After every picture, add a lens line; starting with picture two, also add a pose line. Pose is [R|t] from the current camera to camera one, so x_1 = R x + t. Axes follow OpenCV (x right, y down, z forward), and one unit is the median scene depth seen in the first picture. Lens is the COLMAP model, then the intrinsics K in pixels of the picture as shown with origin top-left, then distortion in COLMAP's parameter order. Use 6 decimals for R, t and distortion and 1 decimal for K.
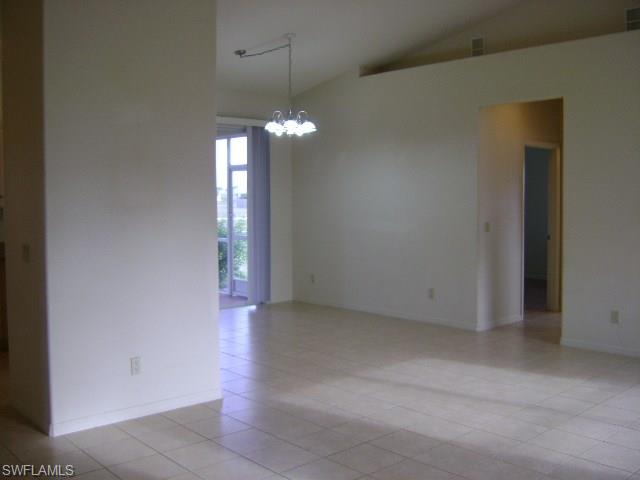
lens RADIAL K [[688.8, 0, 317.6], [0, 688.8, 239.6], [0, 0, 1]] dist [-0.101797, 0.000000]
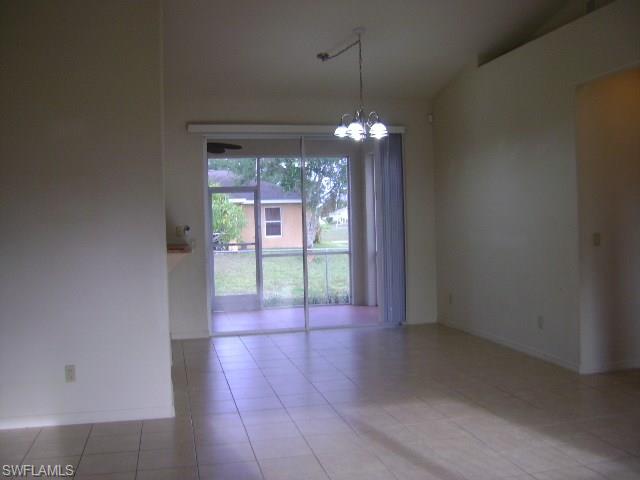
lens RADIAL K [[688.8, 0, 323.8], [0, 688.8, 240.0], [0, 0, 1]] dist [-0.101797, 0.000000]
pose [[0.864498, -0.003363, -0.502626, 0.365121], [-0.007426, 0.999783, -0.019462, -0.000919], [0.502582, 0.020557, 0.864285, 0.187381]]
